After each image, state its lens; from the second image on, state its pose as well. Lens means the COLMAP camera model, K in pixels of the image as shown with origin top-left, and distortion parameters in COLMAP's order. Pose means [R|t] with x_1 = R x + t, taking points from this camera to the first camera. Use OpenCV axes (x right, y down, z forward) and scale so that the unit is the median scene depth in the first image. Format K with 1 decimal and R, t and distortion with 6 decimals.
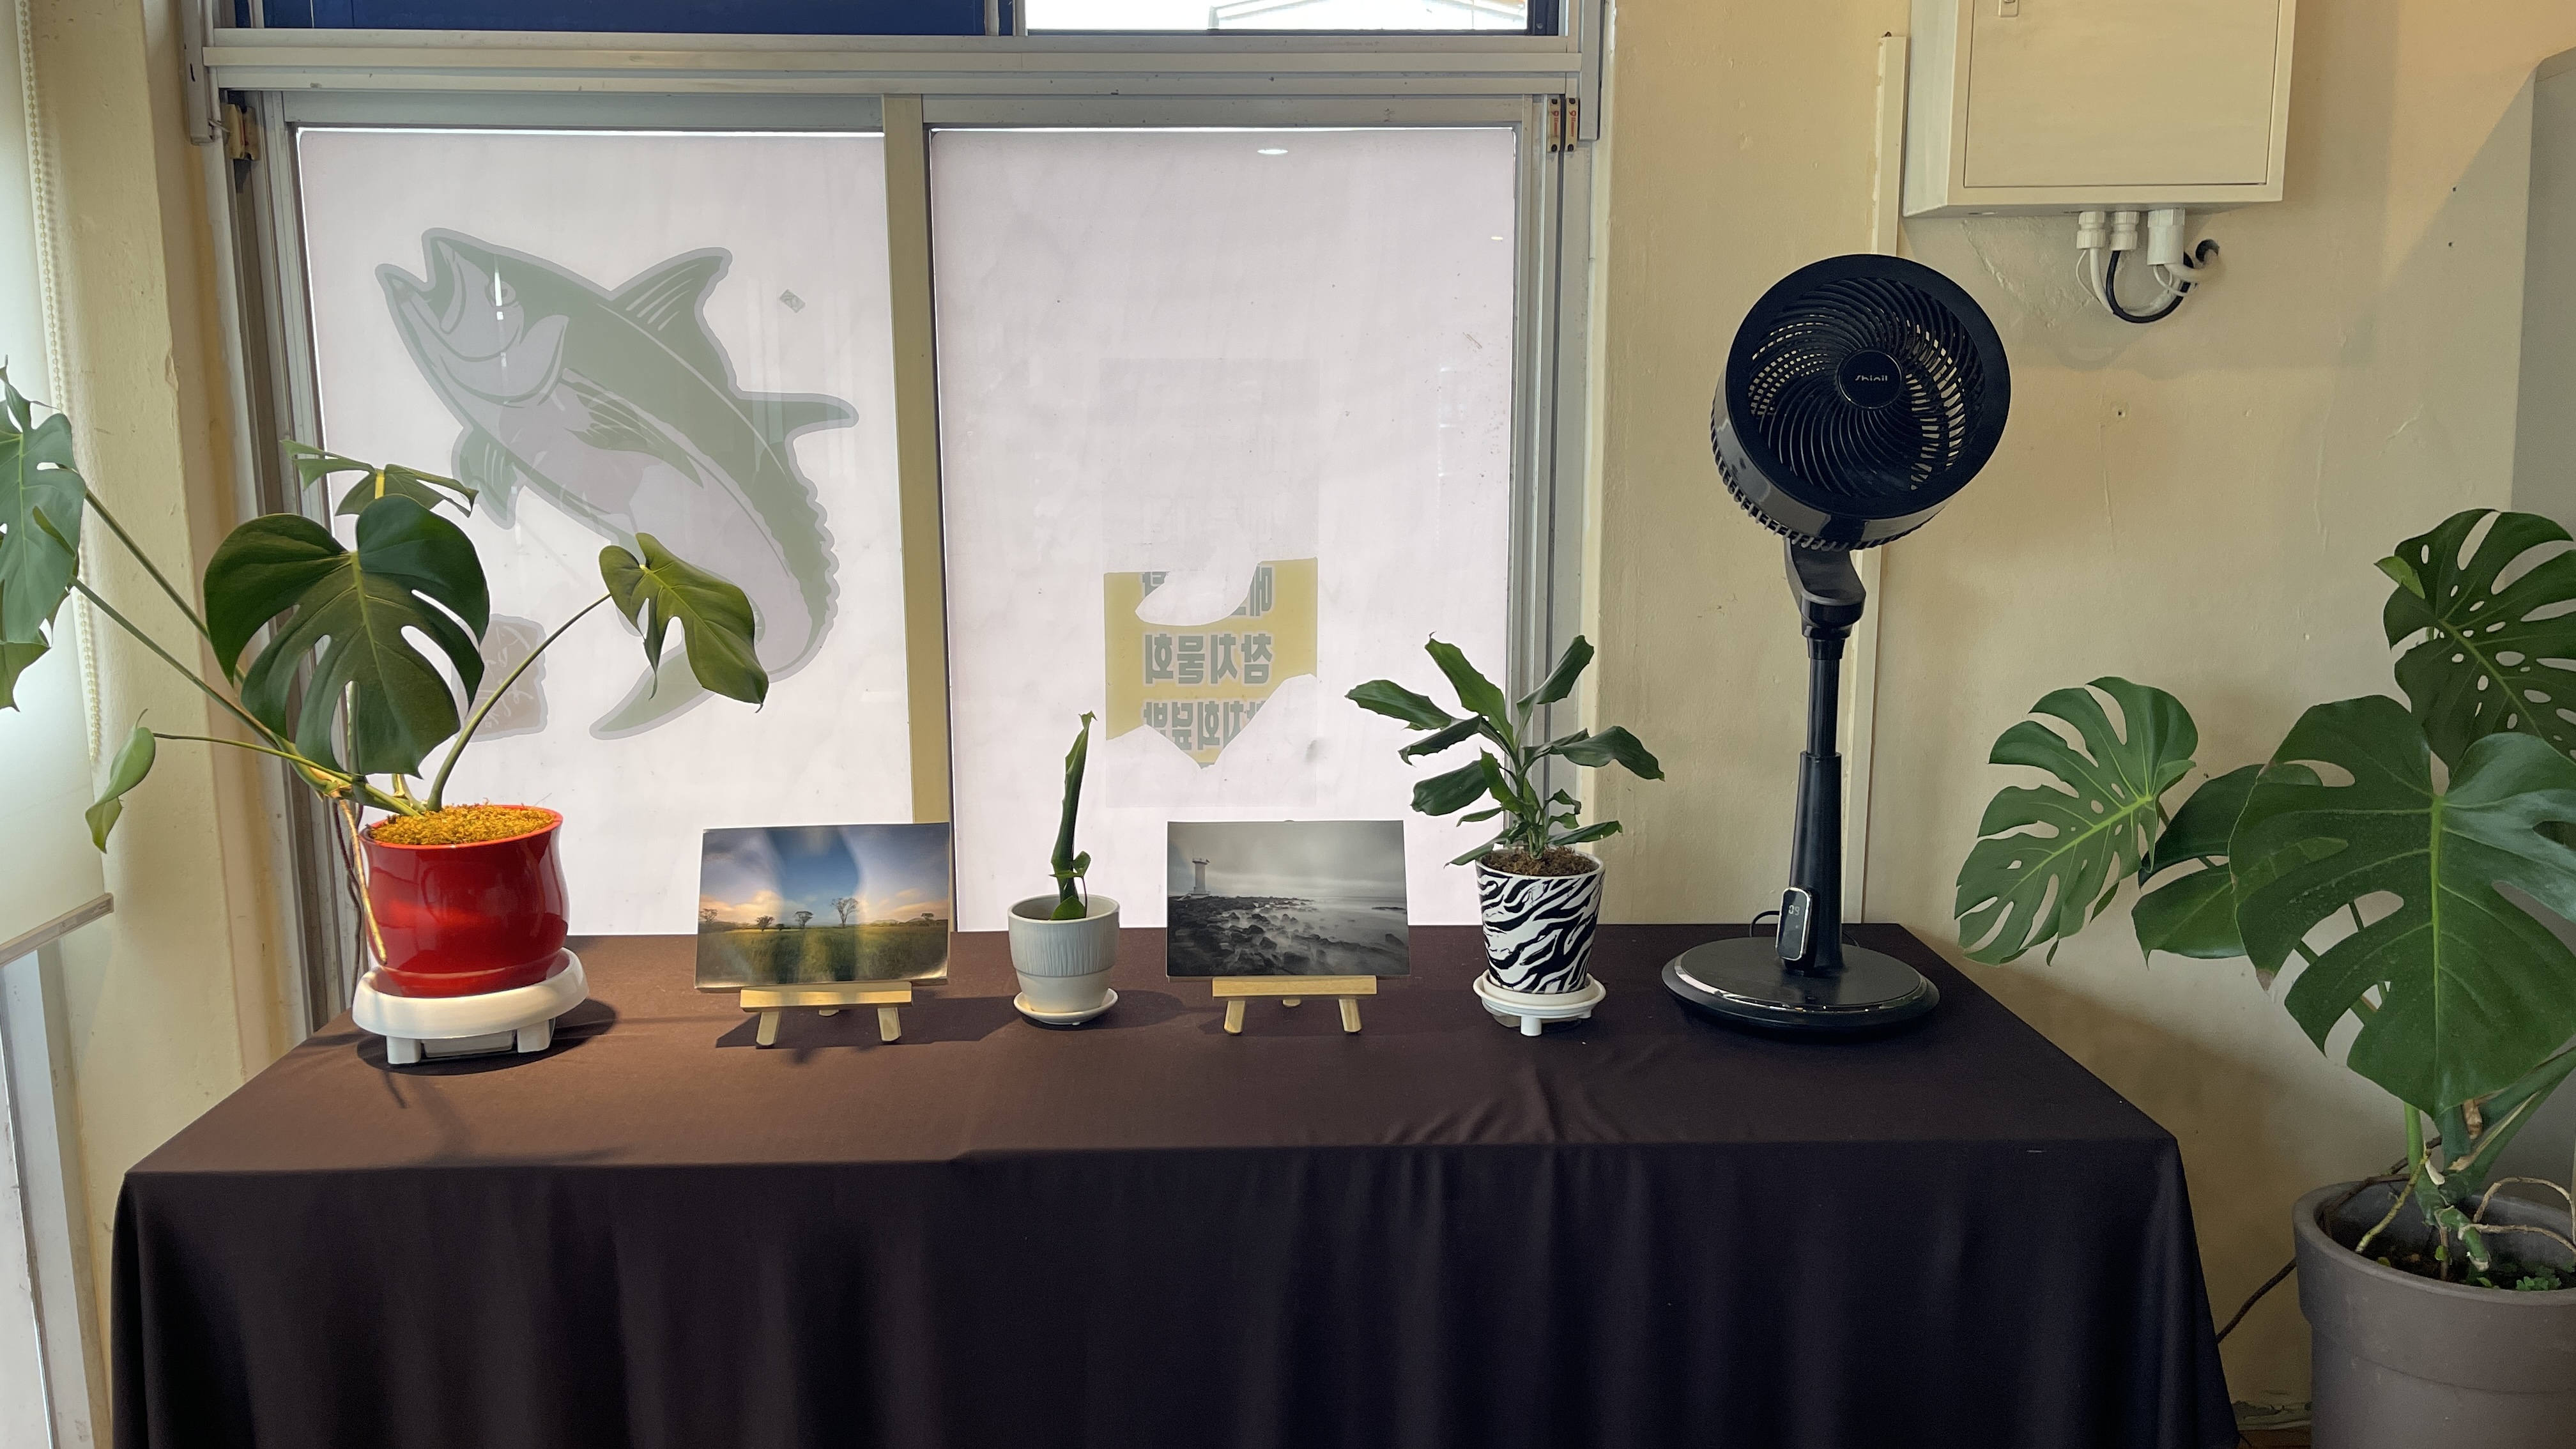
lens RADIAL K [[1978.2, 0, 1280.9], [0, 1978.2, 728.6], [0, 0, 1]] dist [-0.044131, -0.004231]
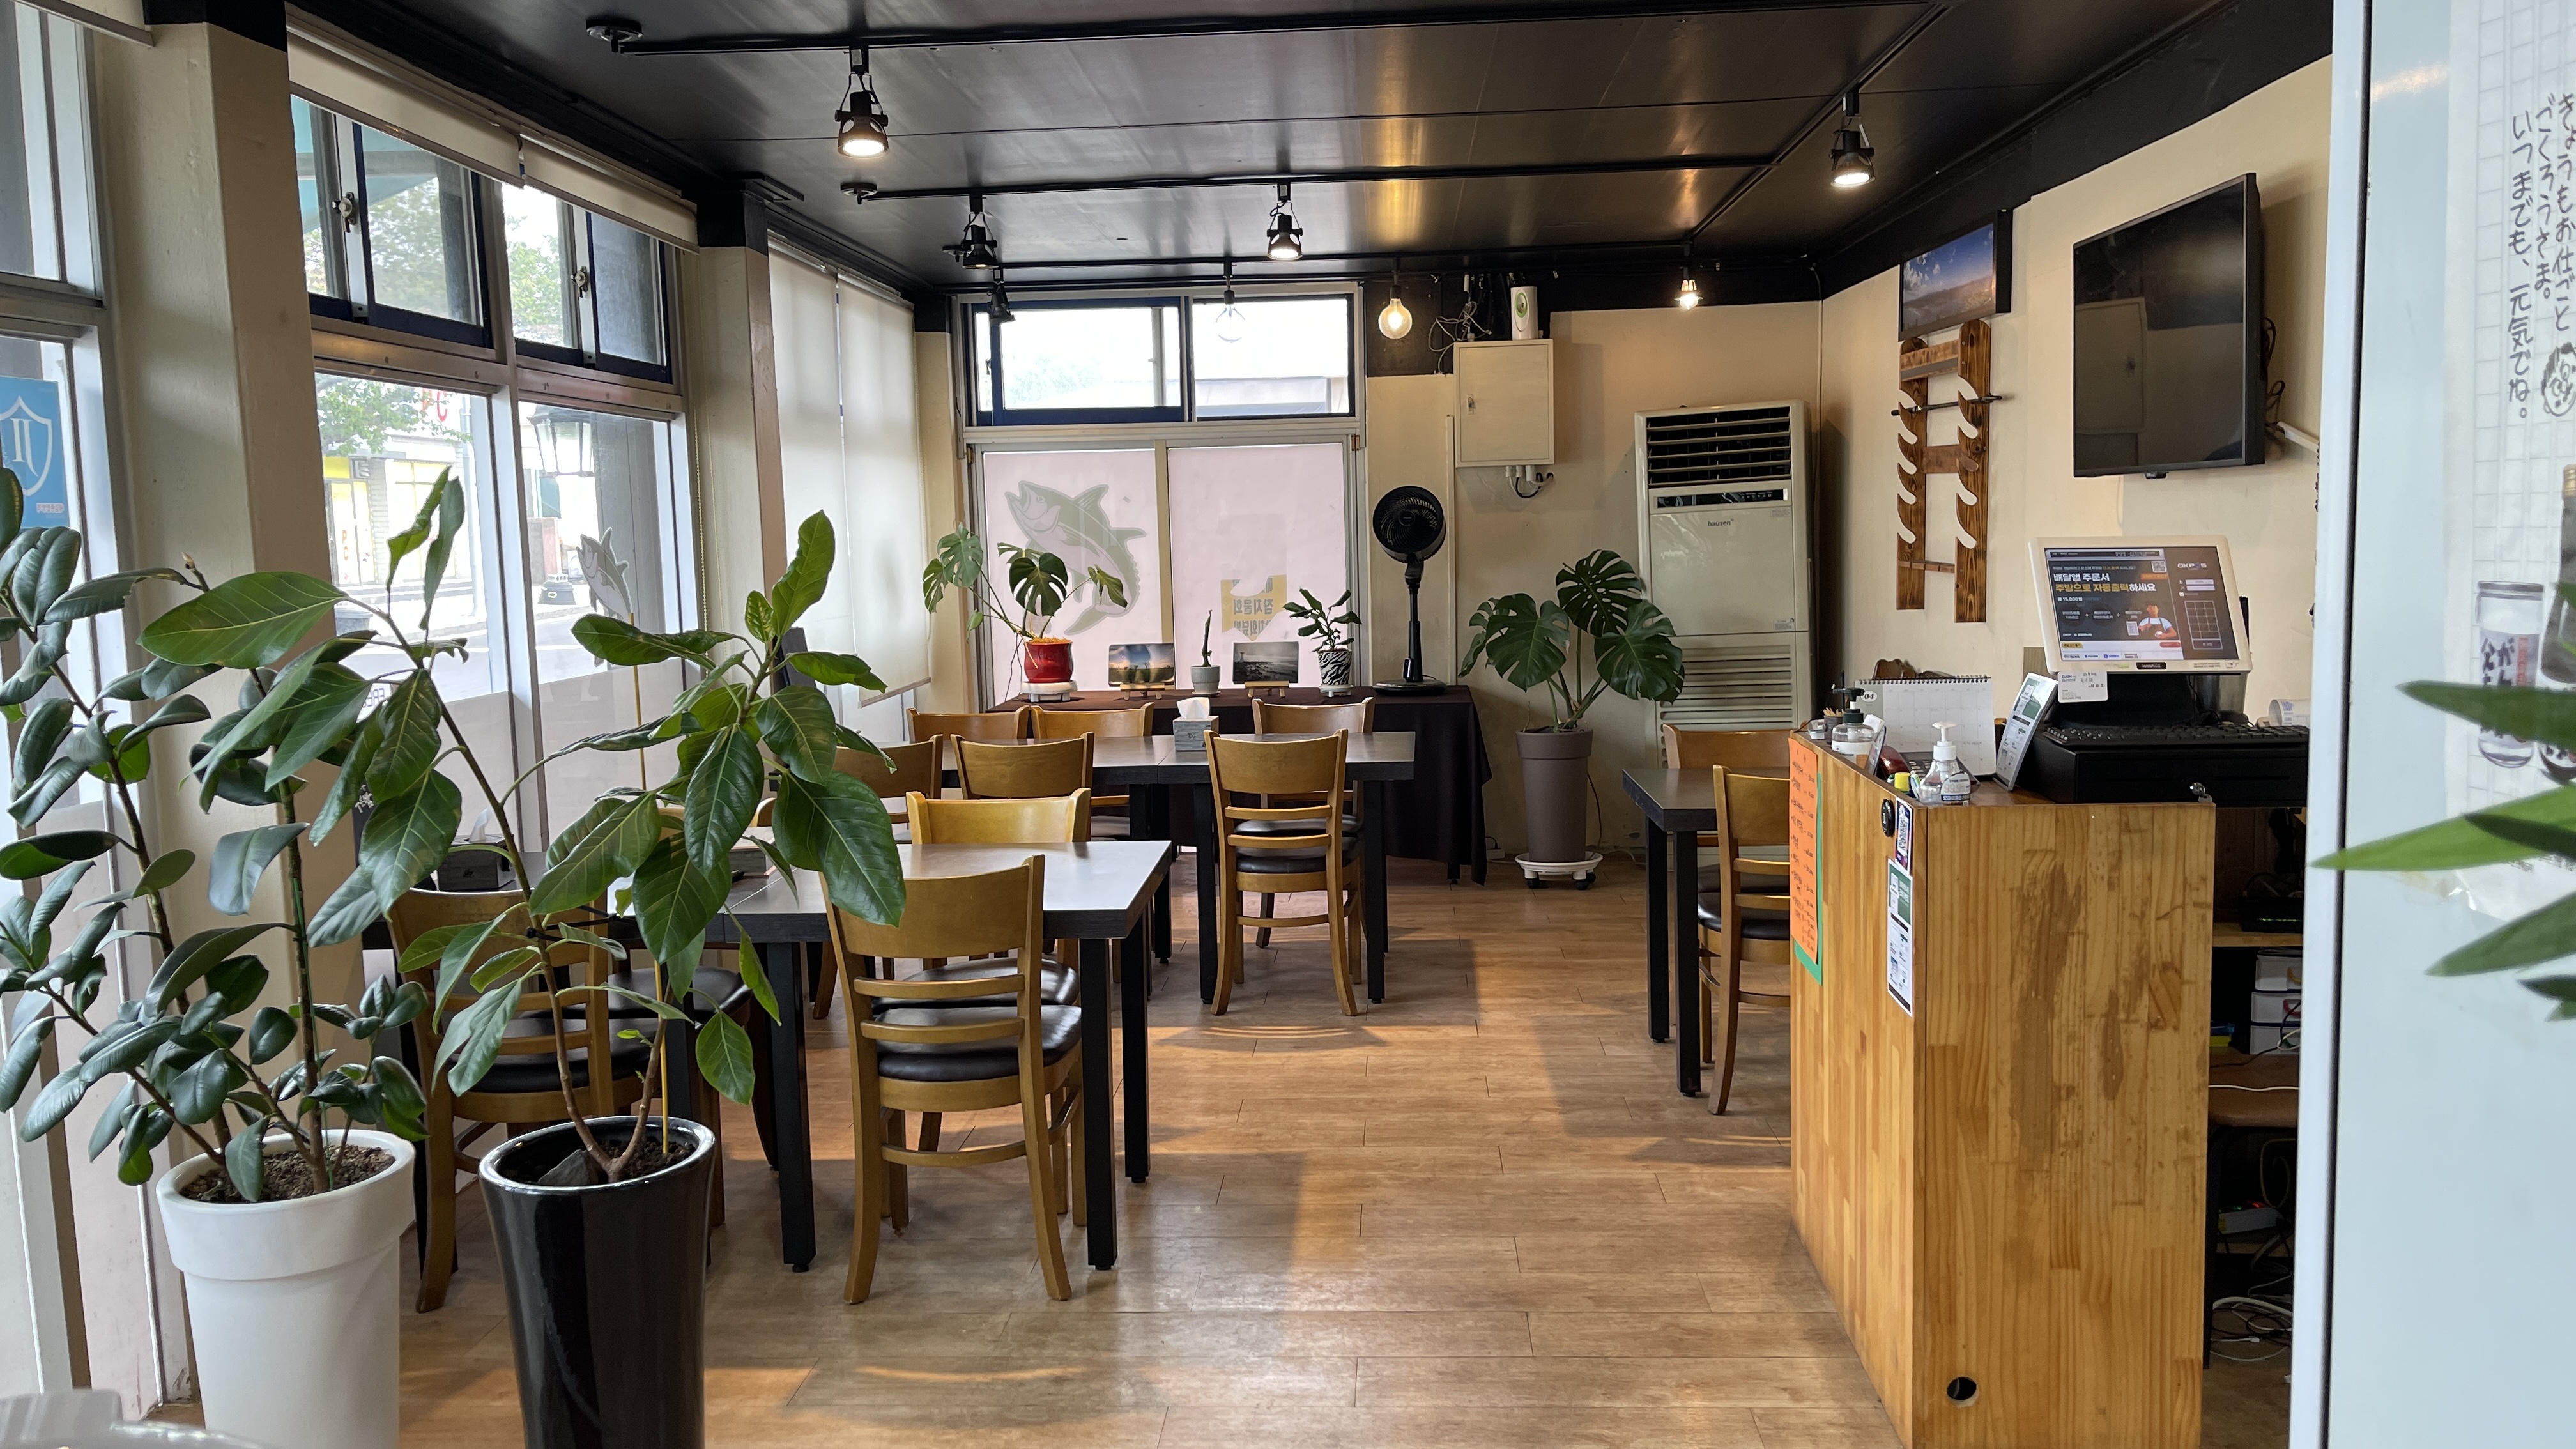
lens RADIAL K [[1978.2, 0, 1290.7], [0, 1978.2, 724.7], [0, 0, 1]] dist [-0.044131, -0.004231]
pose [[0.994684, -0.010055, -0.102485, 0.402871], [0.003761, 0.998105, -0.061420, 0.405610], [0.102909, 0.060708, 0.992837, -2.496790]]
